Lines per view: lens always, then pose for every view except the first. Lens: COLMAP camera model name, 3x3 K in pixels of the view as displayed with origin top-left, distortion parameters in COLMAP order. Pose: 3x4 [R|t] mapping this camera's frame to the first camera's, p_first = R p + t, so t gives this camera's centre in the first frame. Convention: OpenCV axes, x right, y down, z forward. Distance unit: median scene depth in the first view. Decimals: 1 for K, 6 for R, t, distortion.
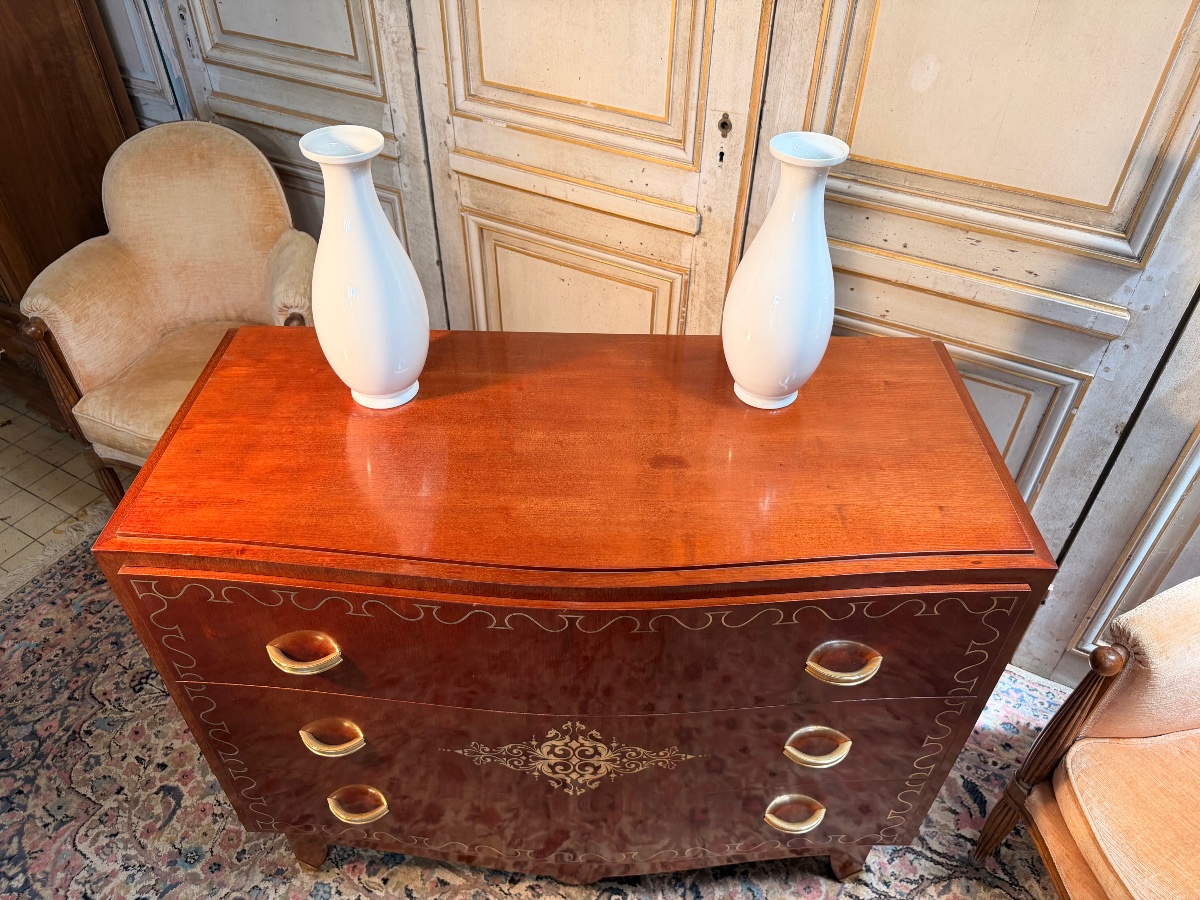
lens RADIAL K [[869.9, 0, 600.3], [0, 869.9, 445.0], [0, 0, 1]] dist [-0.013231, -0.003109]
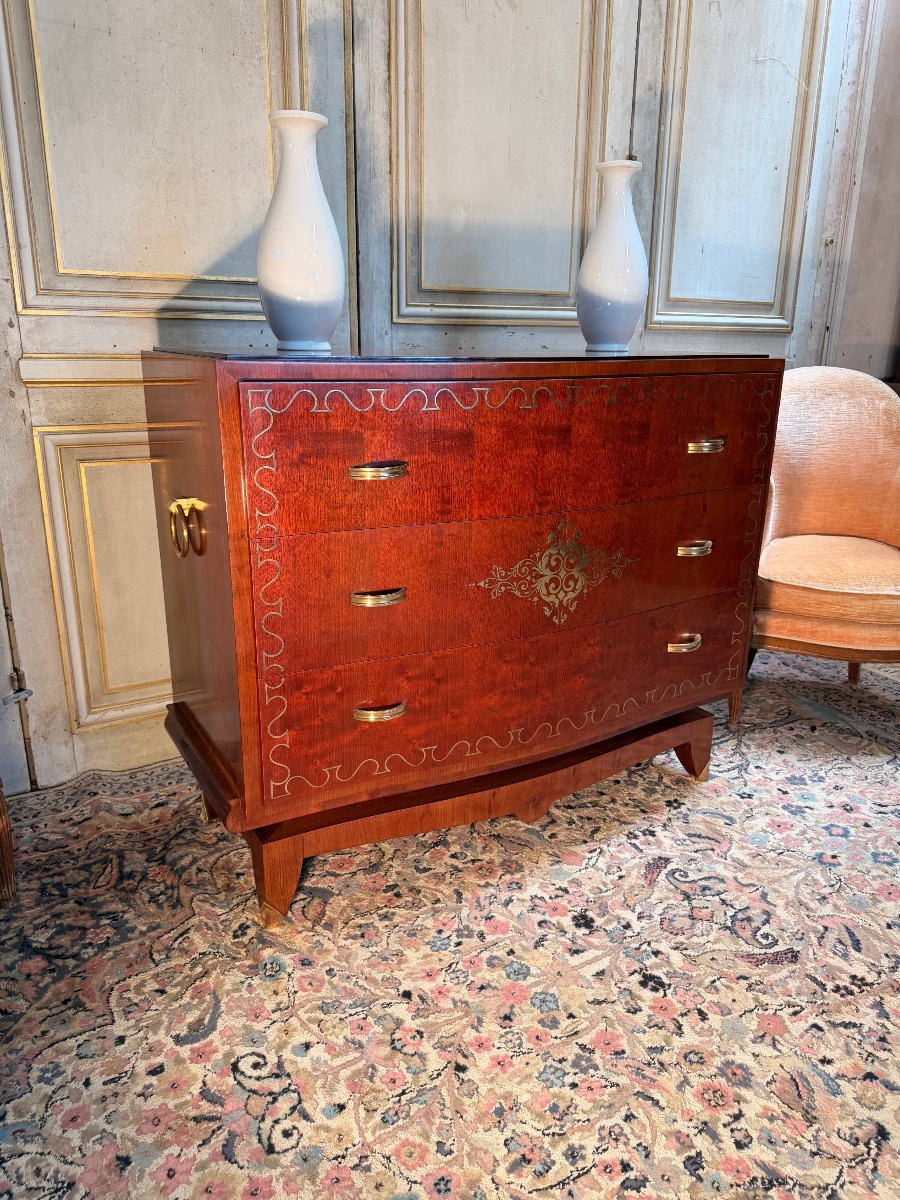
lens RADIAL K [[869.9, 0, 453.8], [0, 869.9, 585.0], [0, 0, 1]] dist [-0.013231, -0.003109]
pose [[0.514459, -0.244450, 0.821935, -0.843513], [0.541823, 0.835593, -0.090622, 0.183320], [-0.664650, 0.491964, 0.562327, 0.422372]]
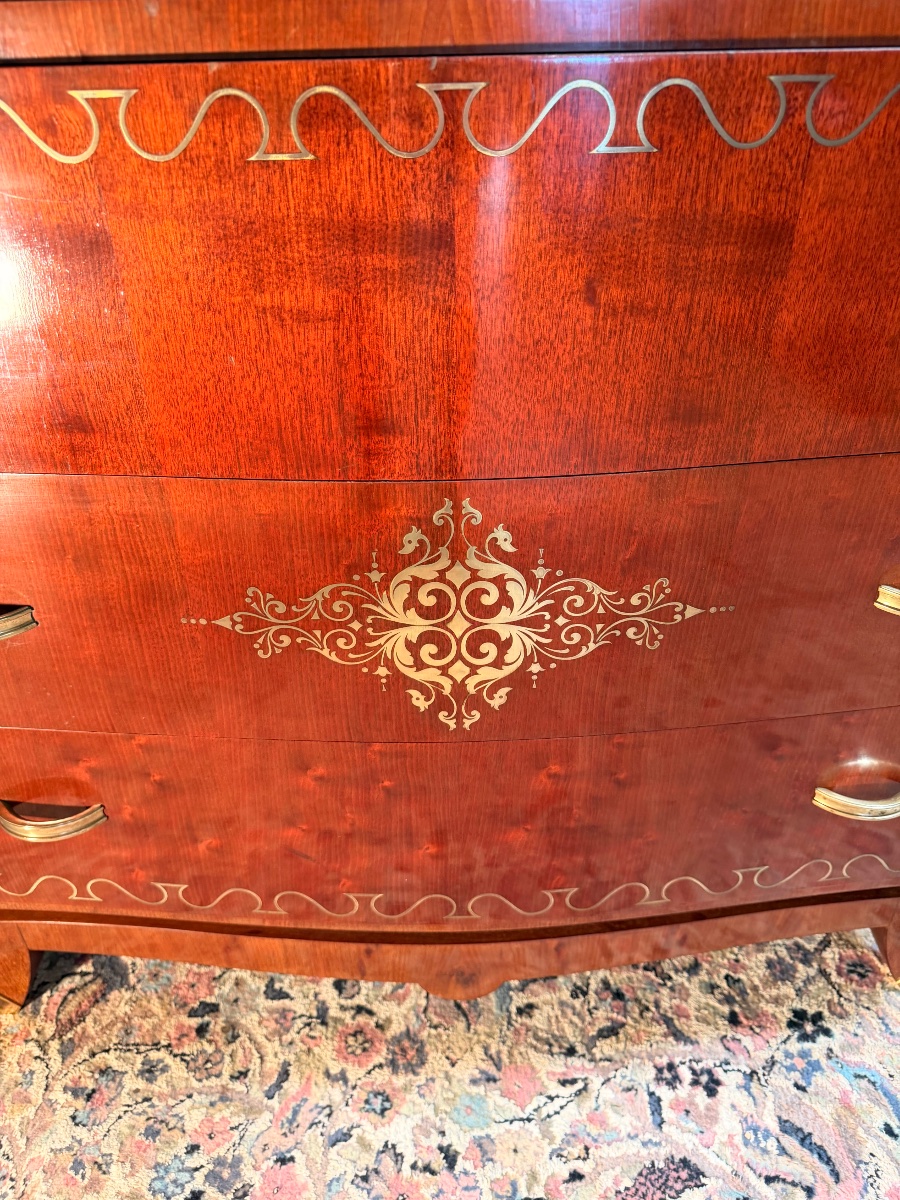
lens RADIAL K [[869.9, 0, 443.5], [0, 869.9, 601.3], [0, 0, 1]] dist [-0.013231, -0.003109]
pose [[0.870058, -0.293463, 0.396078, -0.185906], [0.335784, 0.941074, -0.040348, 0.155602], [-0.360898, 0.168102, 0.917330, 0.526147]]
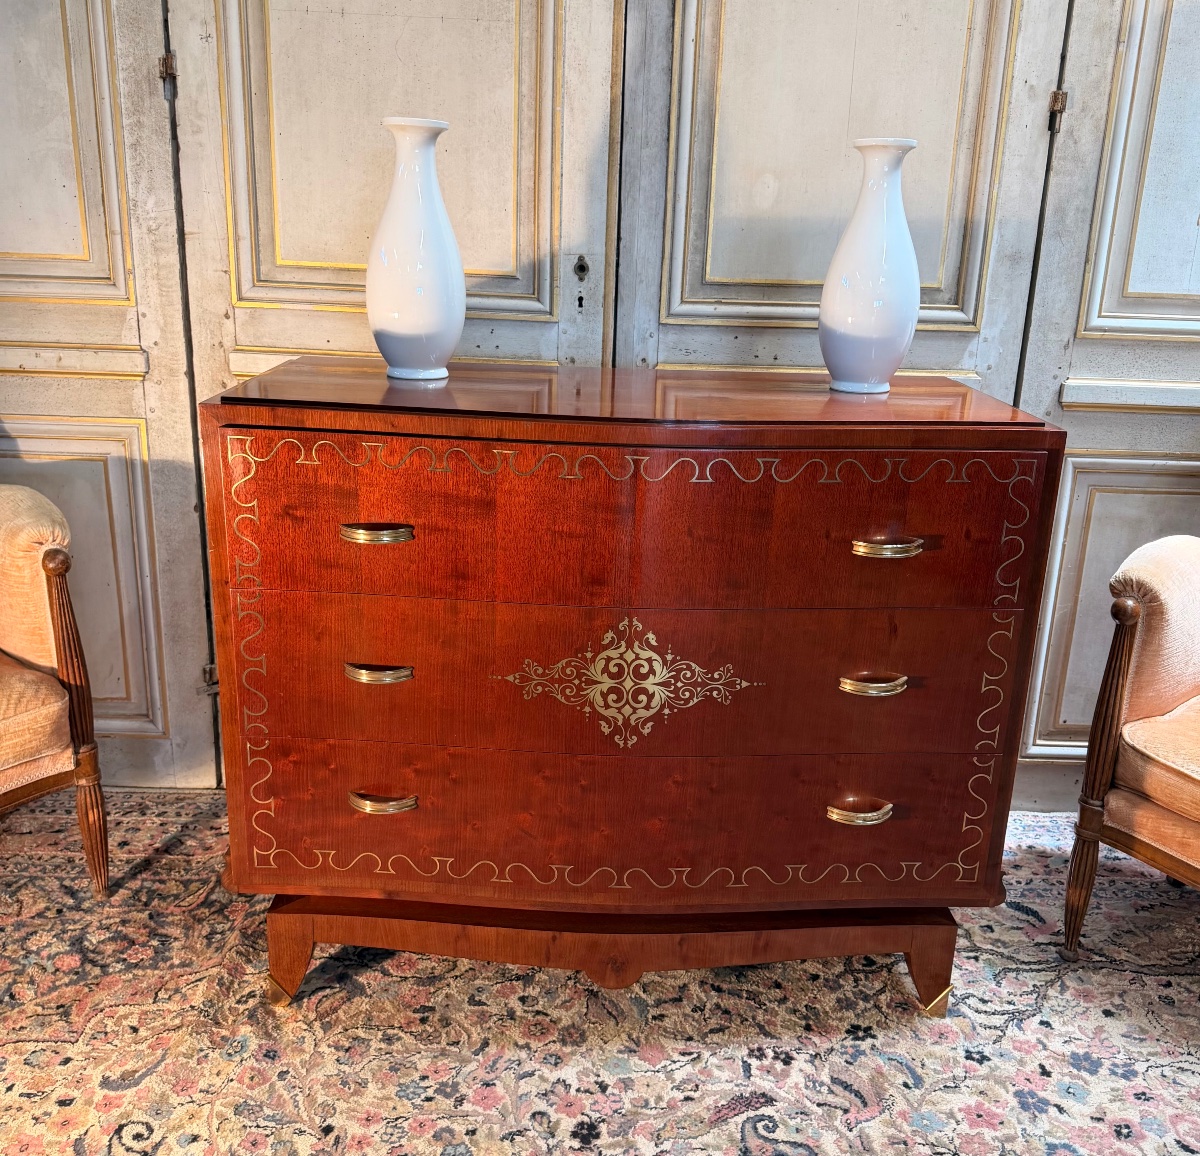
lens RADIAL K [[1172.9, 0, 612.1], [0, 1172.9, 547.1], [0, 0, 1]] dist [-0.012044, 0.000000]
pose [[0.868936, -0.114431, 0.481513, -0.497709], [0.296299, 0.899566, -0.320919, 0.352070], [-0.396430, 0.421530, 0.815571, 0.035808]]
